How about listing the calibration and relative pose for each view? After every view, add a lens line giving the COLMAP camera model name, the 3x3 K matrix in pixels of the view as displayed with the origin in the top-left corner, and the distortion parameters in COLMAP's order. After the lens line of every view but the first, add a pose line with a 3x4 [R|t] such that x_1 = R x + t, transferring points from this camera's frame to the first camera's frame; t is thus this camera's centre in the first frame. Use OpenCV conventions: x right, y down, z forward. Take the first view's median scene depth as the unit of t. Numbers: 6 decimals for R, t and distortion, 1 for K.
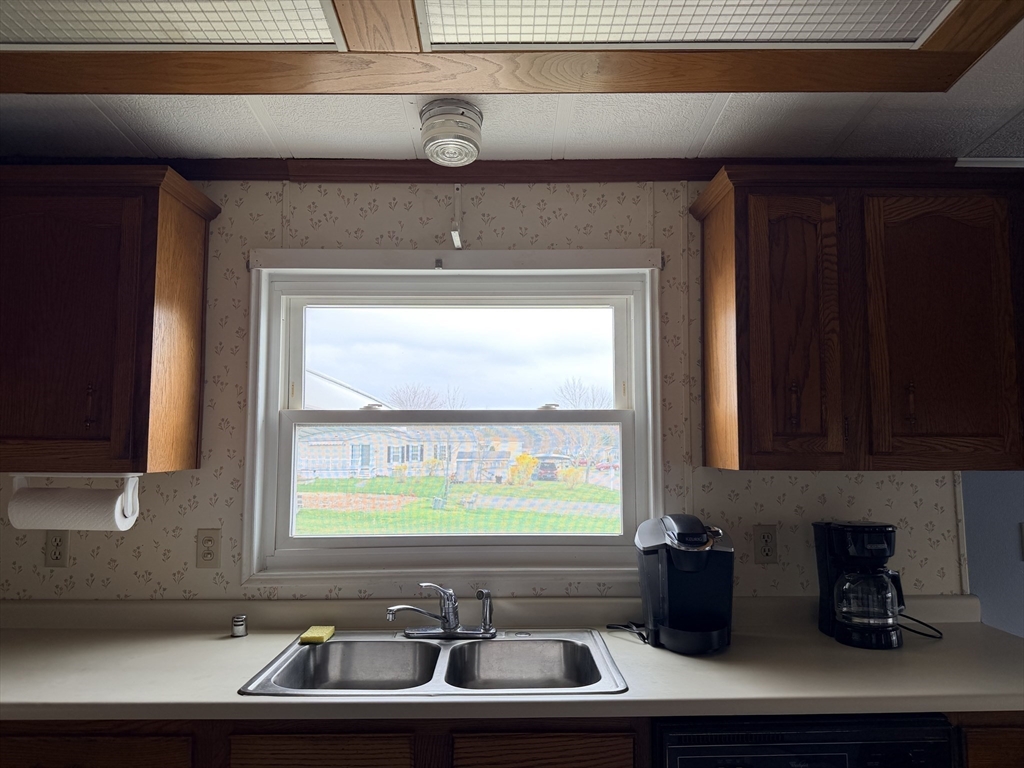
lens RADIAL K [[716.0, 0, 522.3], [0, 716.0, 382.4], [0, 0, 1]] dist [-0.001180, -0.004685]
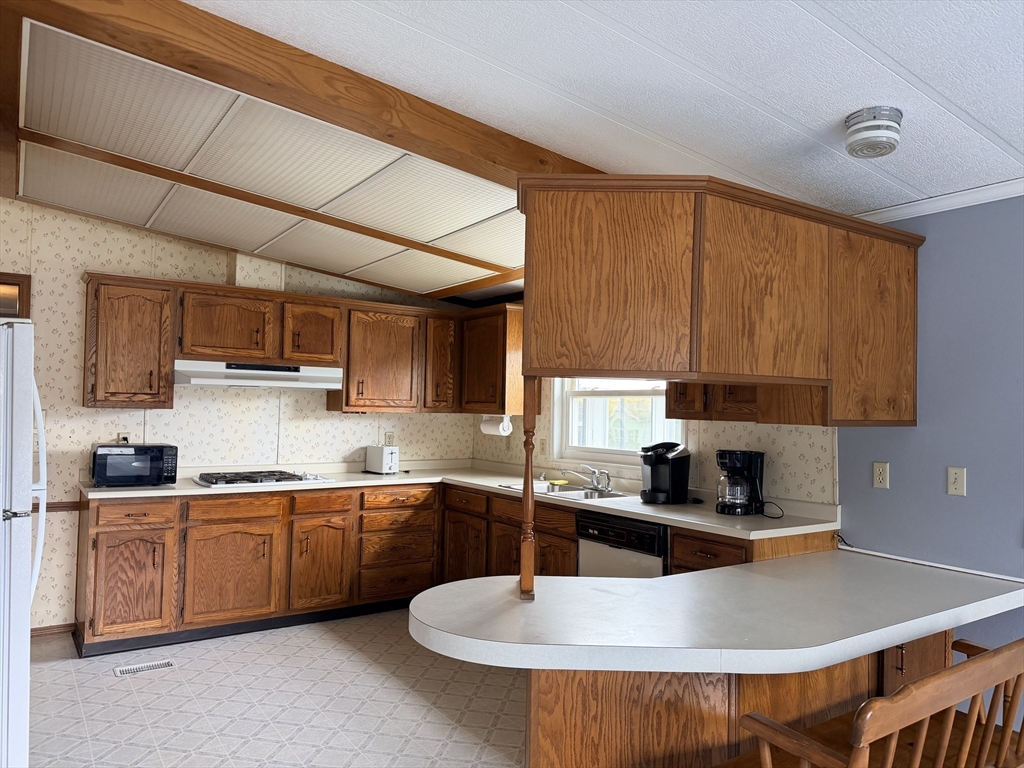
lens RADIAL K [[716.1, 0, 512.0], [0, 716.1, 384.0], [0, 0, 1]] dist [-0.001806, -0.004150]
pose [[0.540375, -0.019945, -0.841188, 1.841371], [0.055843, 0.998365, 0.012201, -0.027945], [0.839569, -0.053568, 0.540606, -0.496782]]
